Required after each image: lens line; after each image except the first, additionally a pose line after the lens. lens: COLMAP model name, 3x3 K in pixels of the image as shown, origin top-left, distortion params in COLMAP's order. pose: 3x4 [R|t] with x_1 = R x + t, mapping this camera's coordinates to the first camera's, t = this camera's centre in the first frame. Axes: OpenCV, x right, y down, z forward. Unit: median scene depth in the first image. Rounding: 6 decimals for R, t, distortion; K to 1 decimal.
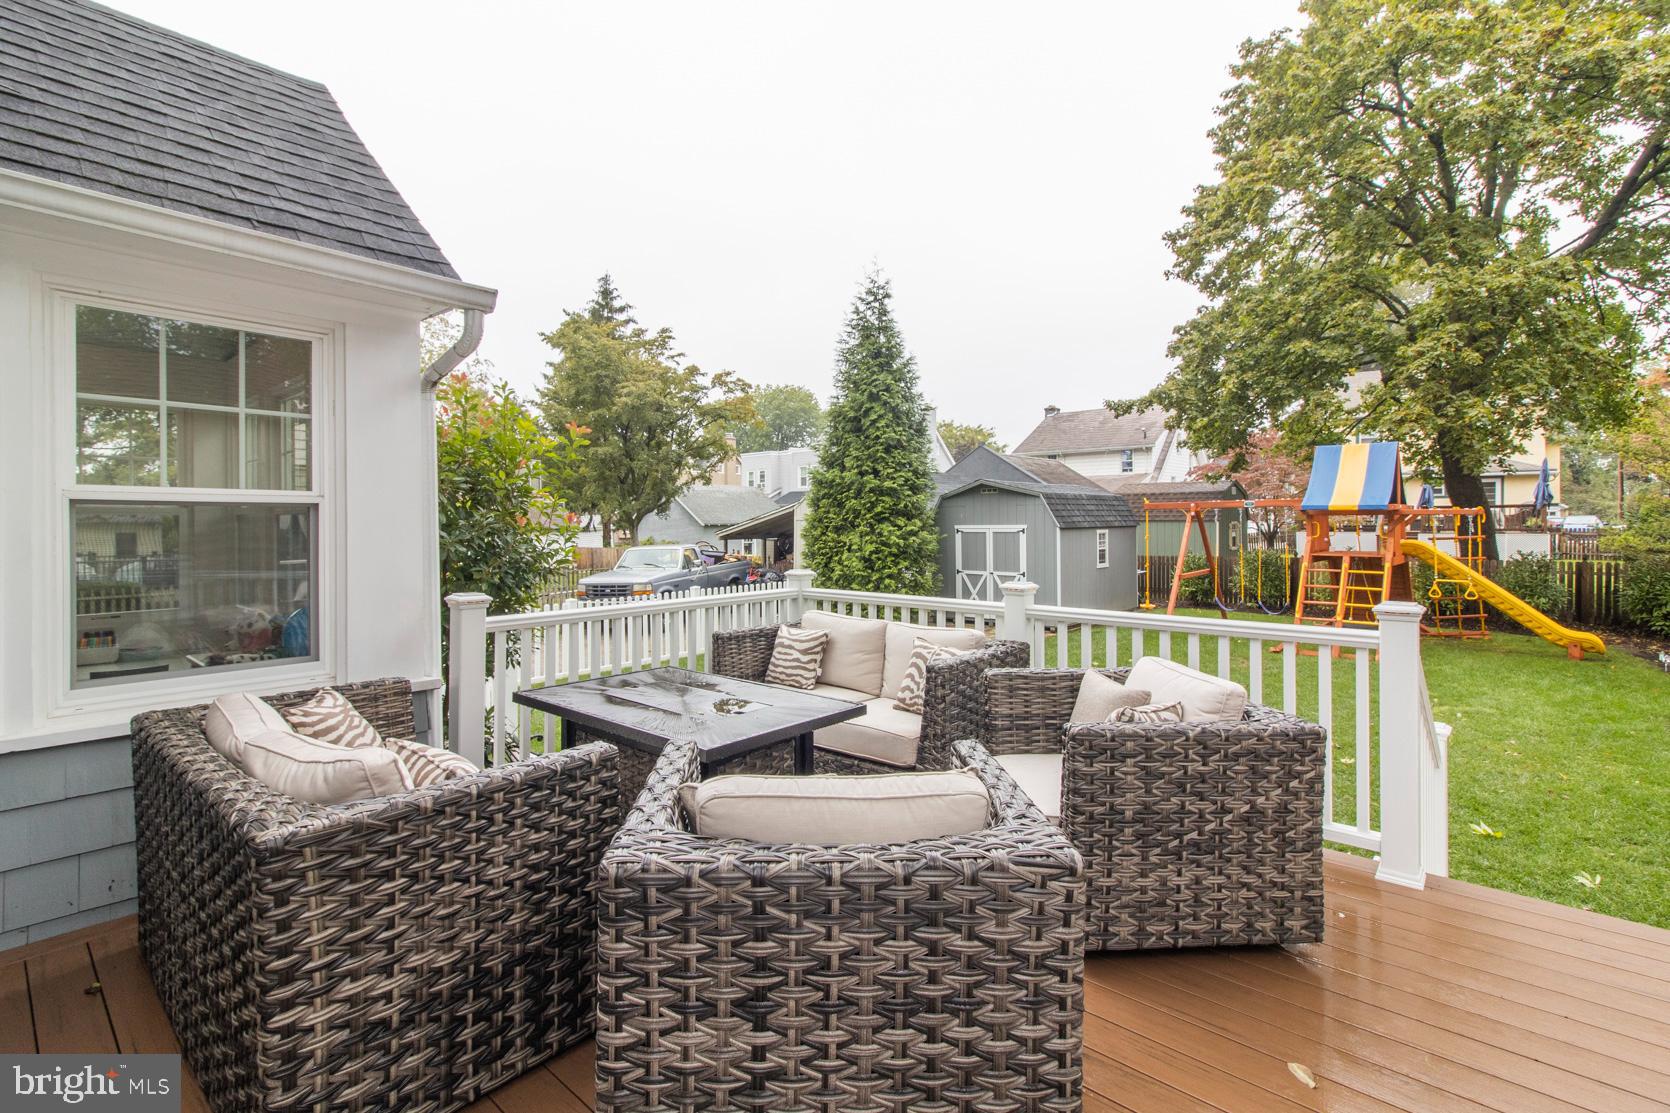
lens RADIAL K [[766.8, 0, 831.6], [0, 766.8, 527.1], [0, 0, 1]] dist [0.000935, -0.000541]
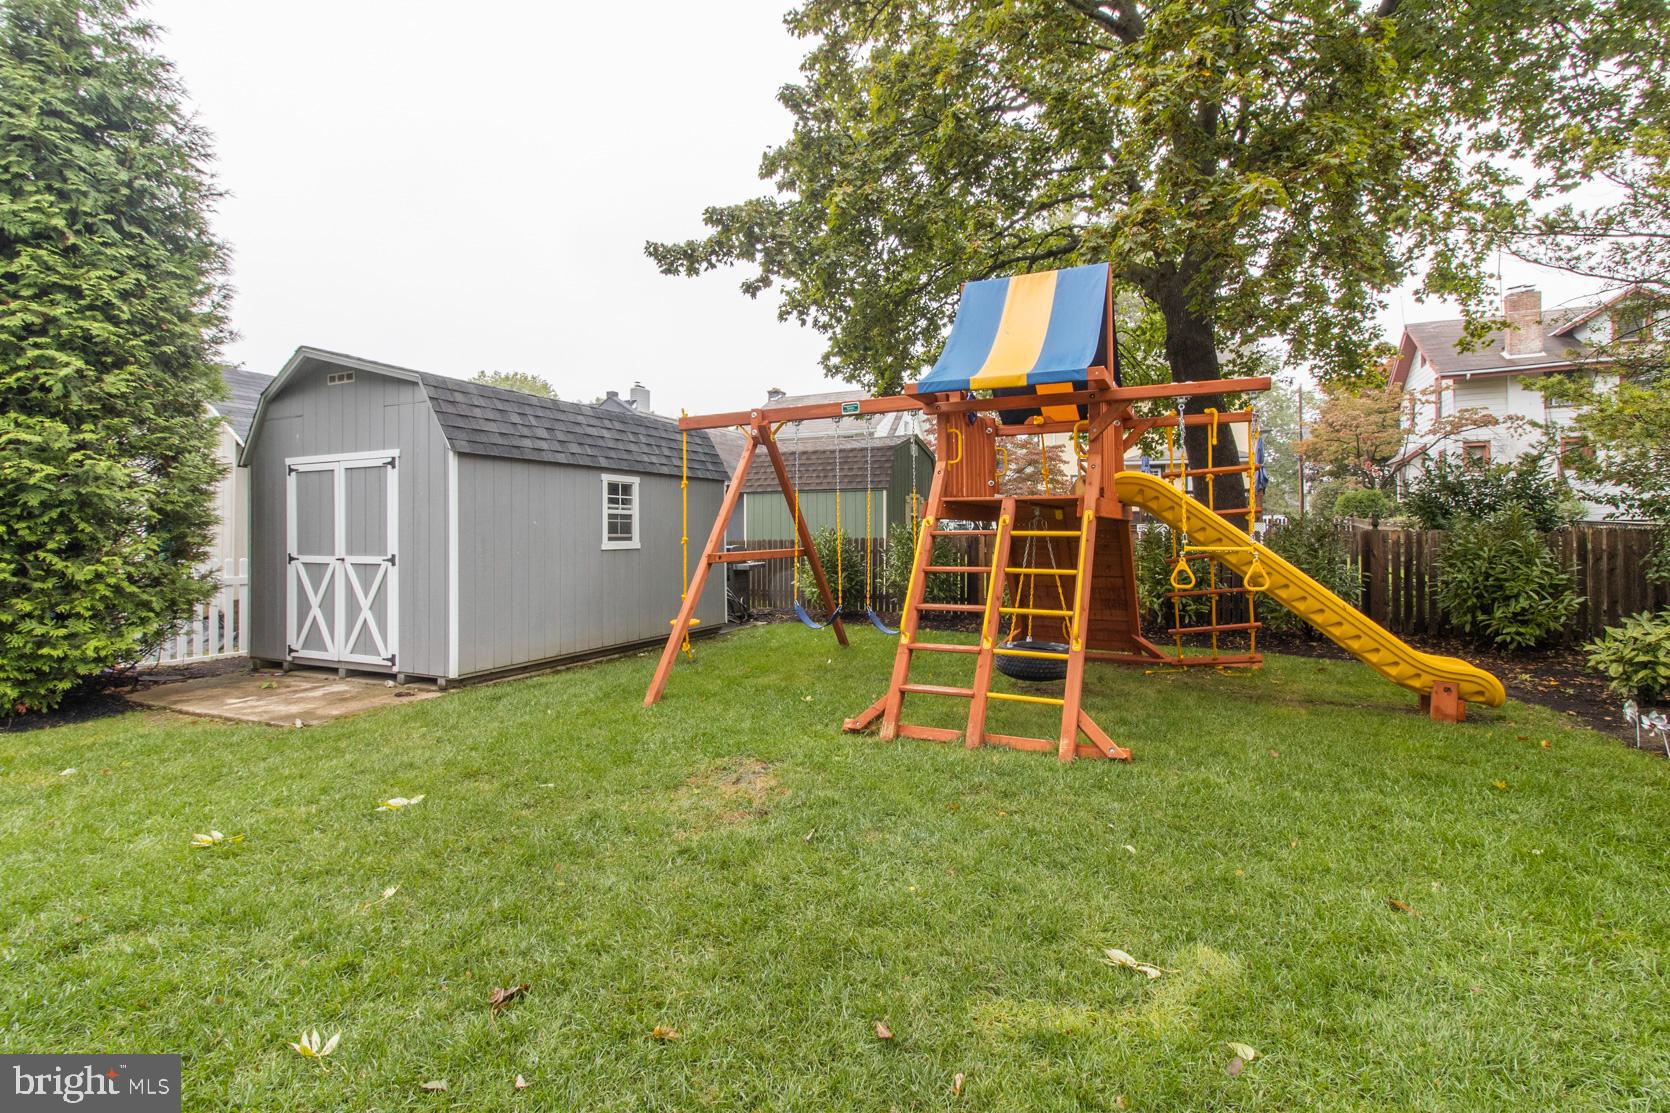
lens RADIAL K [[766.8, 0, 831.6], [0, 766.8, 527.1], [0, 0, 1]] dist [0.000935, -0.000541]
pose [[0.961506, 0.004965, 0.274741, 0.425048], [-0.000196, 0.999849, -0.017383, 0.057349], [-0.274785, 0.016660, 0.961361, 0.568216]]
